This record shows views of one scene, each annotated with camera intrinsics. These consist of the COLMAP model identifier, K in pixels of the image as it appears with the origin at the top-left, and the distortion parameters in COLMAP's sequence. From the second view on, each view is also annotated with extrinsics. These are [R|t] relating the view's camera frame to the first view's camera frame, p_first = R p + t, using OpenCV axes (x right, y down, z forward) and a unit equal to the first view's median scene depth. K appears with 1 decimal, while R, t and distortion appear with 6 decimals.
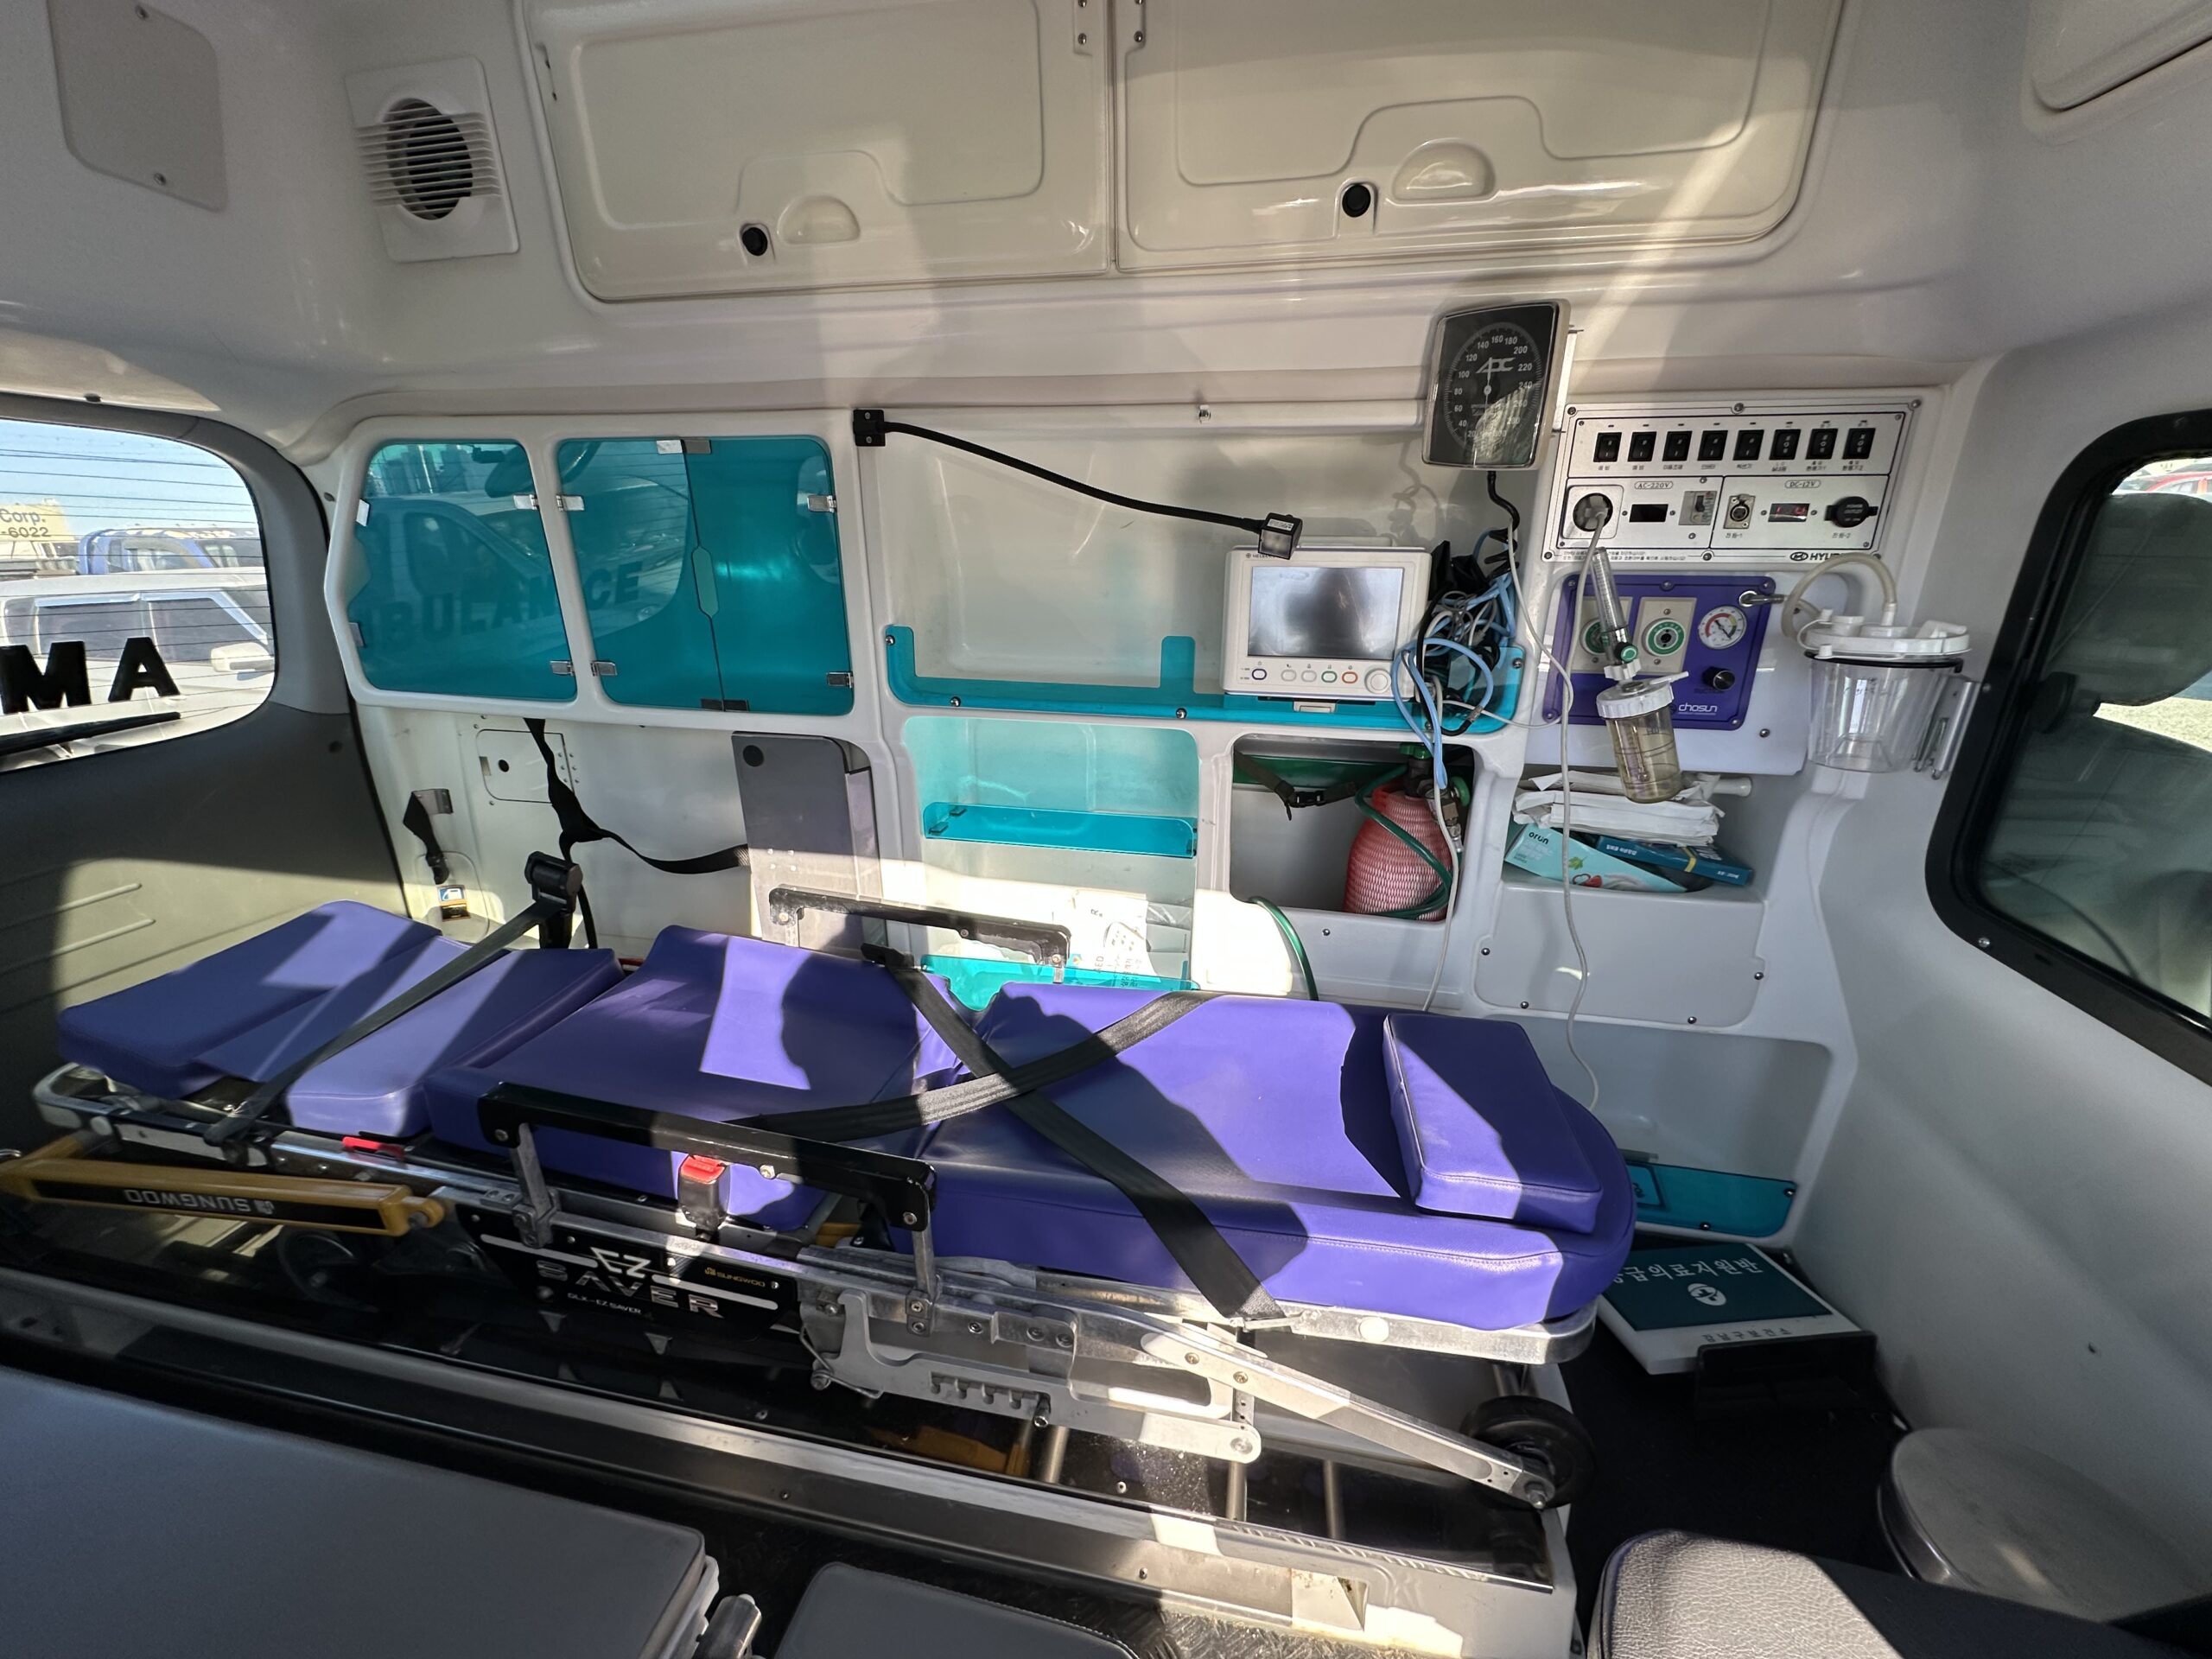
lens RADIAL K [[891.9, 0, 1106.7], [0, 891.9, 827.2], [0, 0, 1]] dist [-0.002034, -0.000543]
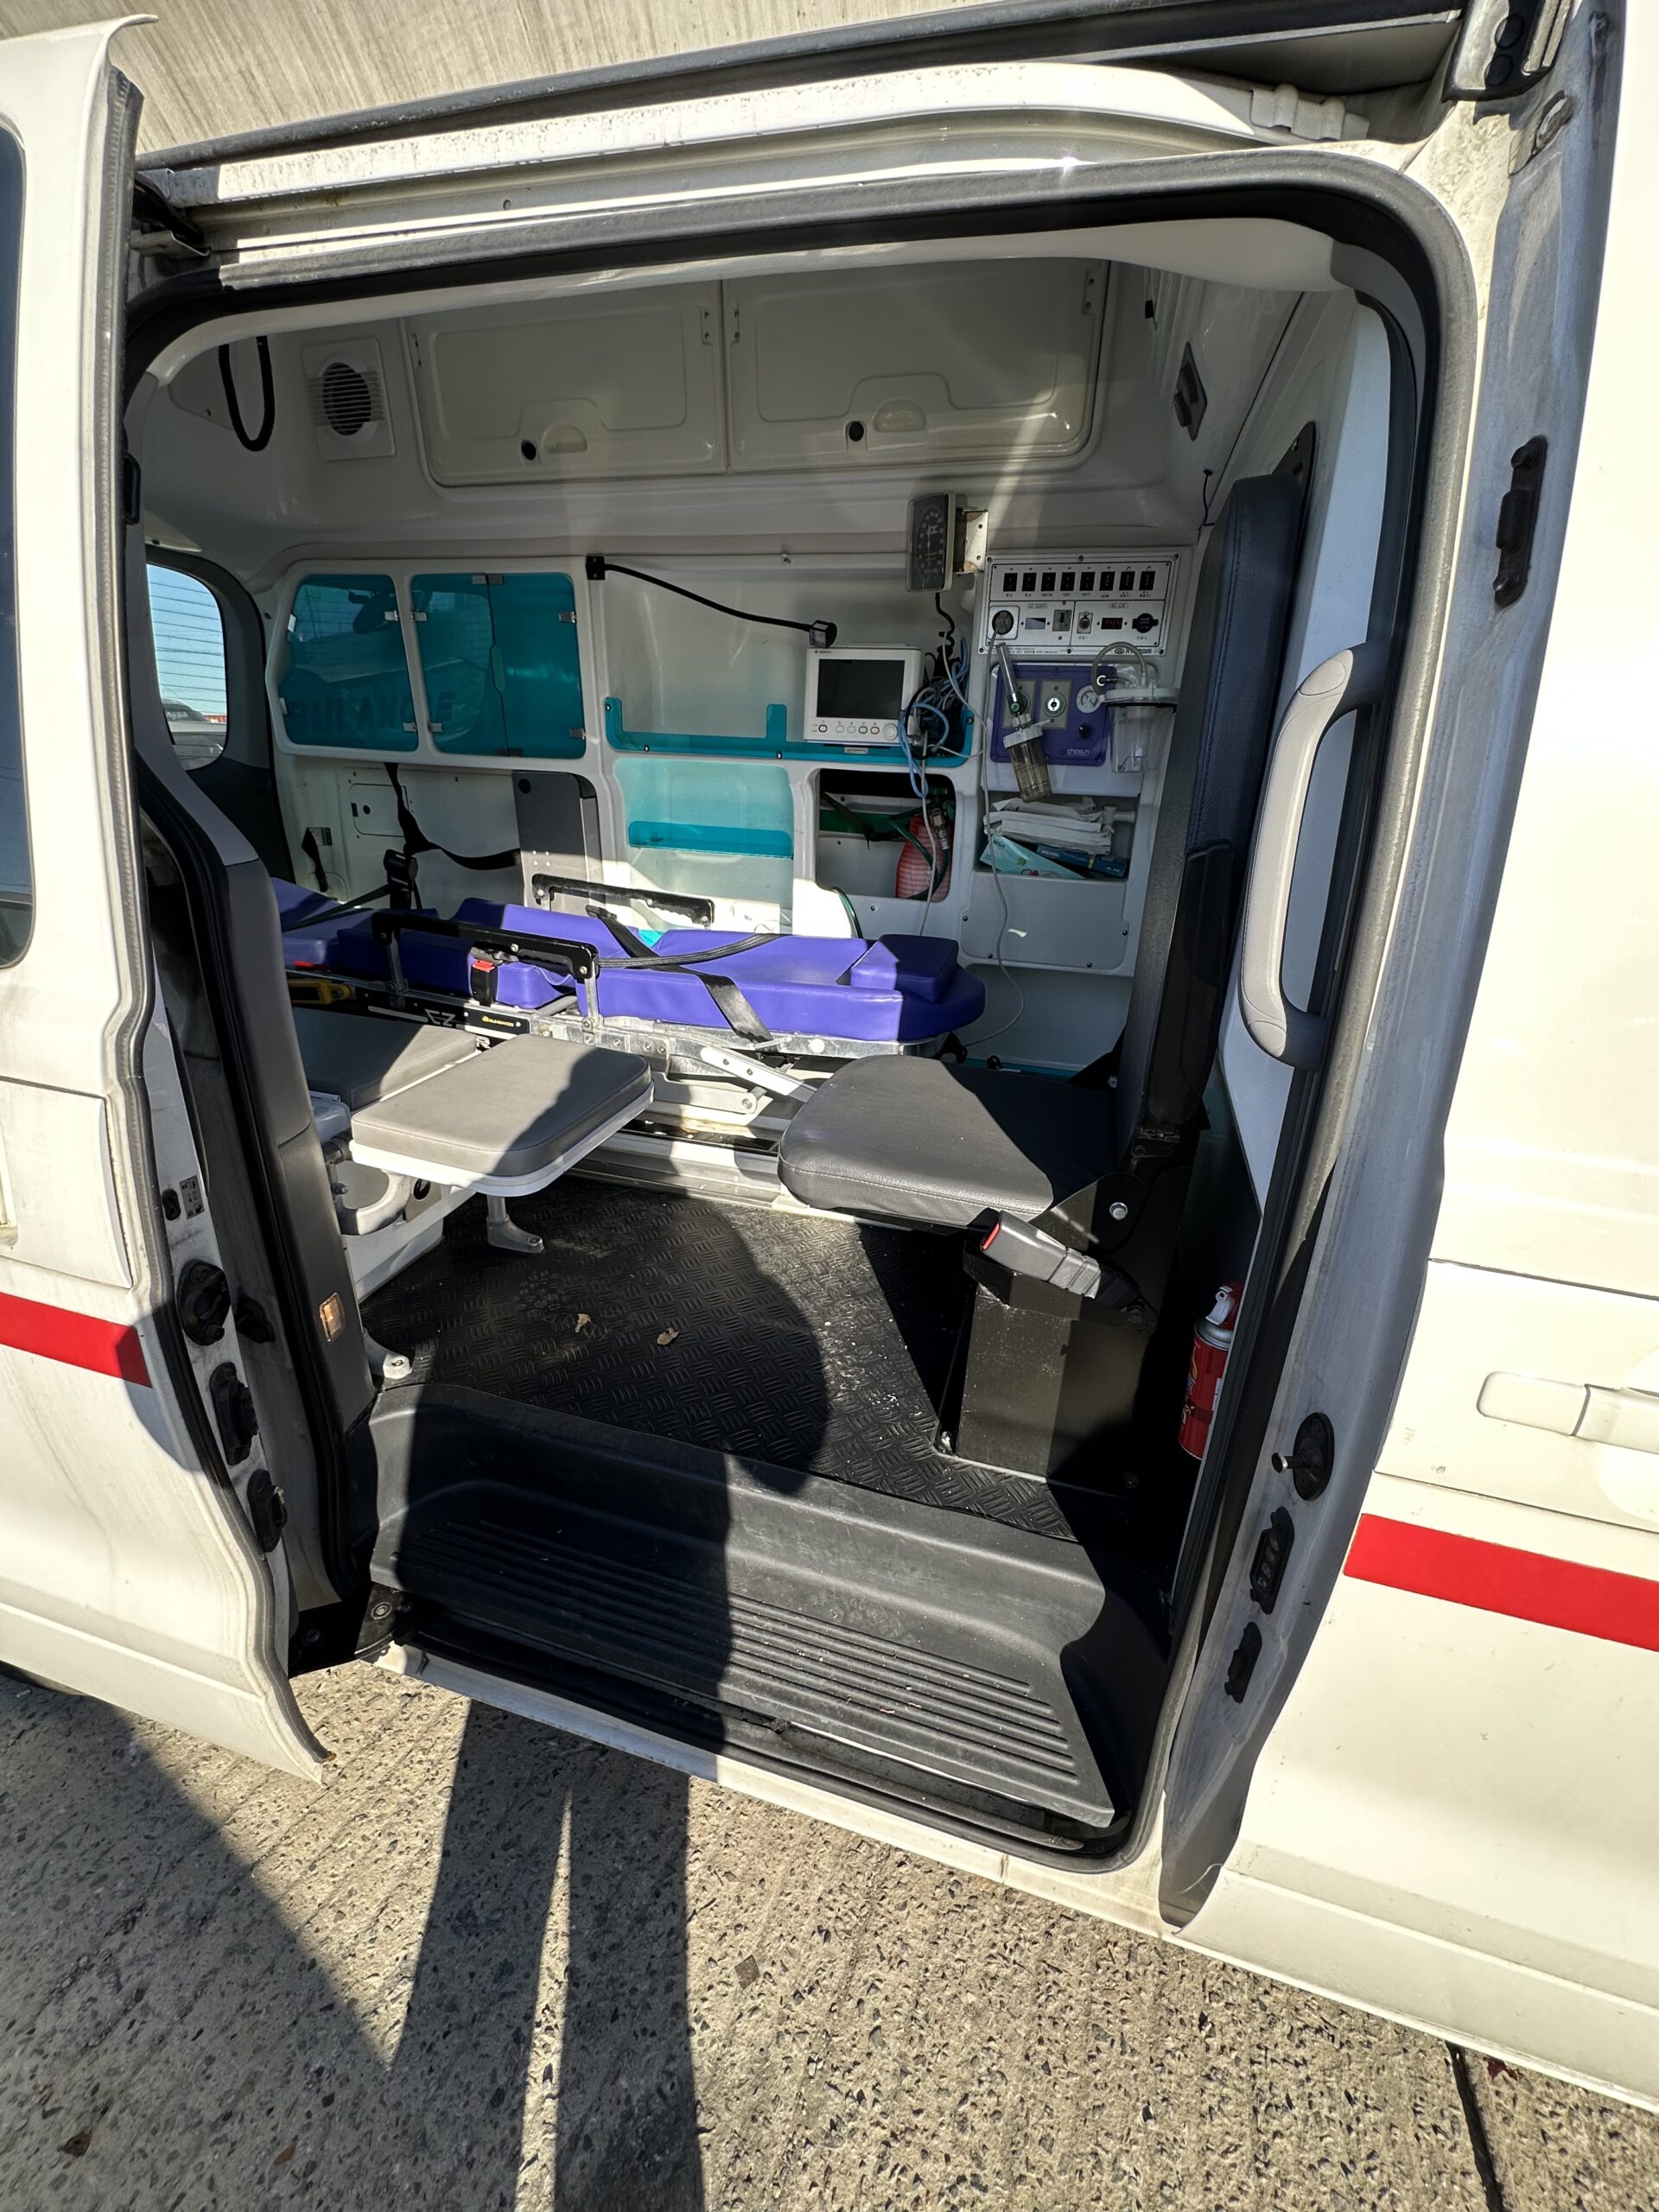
lens RADIAL K [[891.9, 0, 833.9], [0, 891.9, 1104.2], [0, 0, 1]] dist [-0.002034, -0.000543]
pose [[0.995680, 0.060372, -0.070551, 0.344084], [-0.055348, 0.995931, 0.071120, 0.392809], [0.074558, -0.066907, 0.994970, -0.665156]]
